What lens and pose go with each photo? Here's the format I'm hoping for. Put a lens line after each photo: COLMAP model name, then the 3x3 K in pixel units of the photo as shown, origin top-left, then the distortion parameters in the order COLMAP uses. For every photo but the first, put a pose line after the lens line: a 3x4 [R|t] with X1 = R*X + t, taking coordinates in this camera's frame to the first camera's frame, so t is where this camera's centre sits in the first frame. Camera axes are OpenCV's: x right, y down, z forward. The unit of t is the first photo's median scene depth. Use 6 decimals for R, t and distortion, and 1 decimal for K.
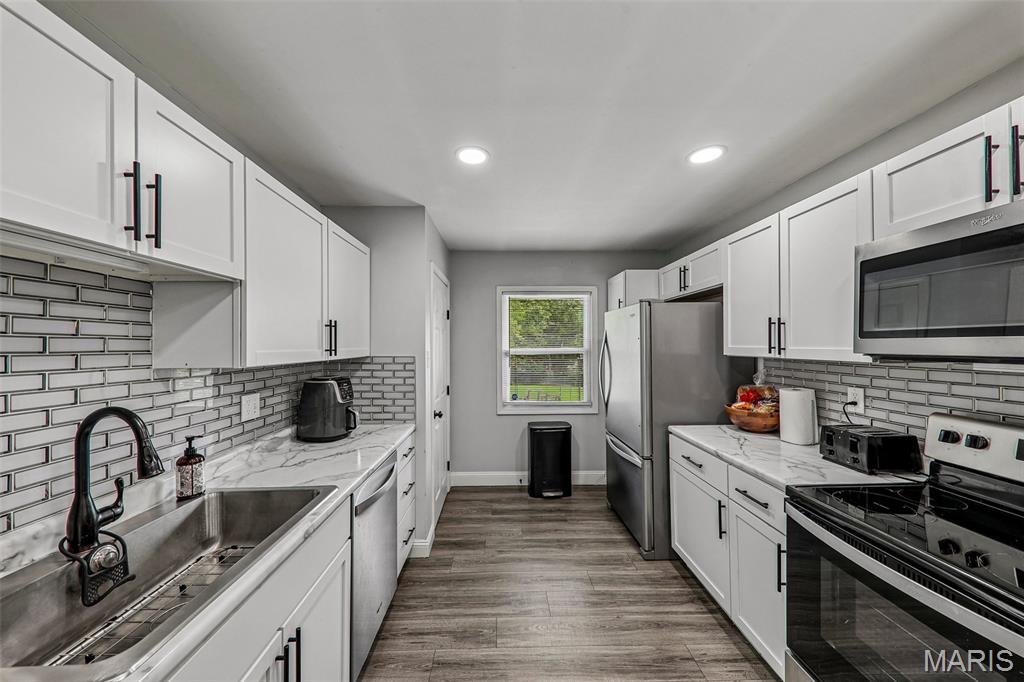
lens RADIAL K [[363.8, 0, 509.1], [0, 363.8, 343.6], [0, 0, 1]] dist [0.006800, -0.004155]
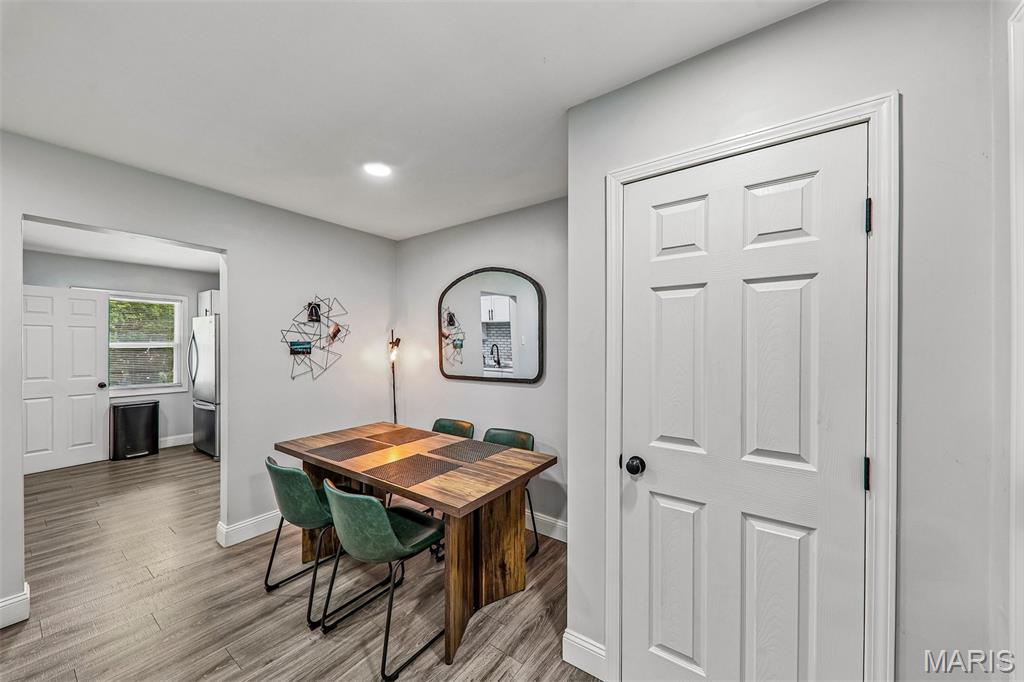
lens RADIAL K [[363.8, 0, 514.5], [0, 363.8, 341.3], [0, 0, 1]] dist [0.006800, -0.004155]
pose [[0.595275, 0.015030, 0.803381, -0.206735], [-0.006413, 0.999882, -0.013954, 0.030766], [-0.803496, 0.003154, 0.595301, -1.321695]]
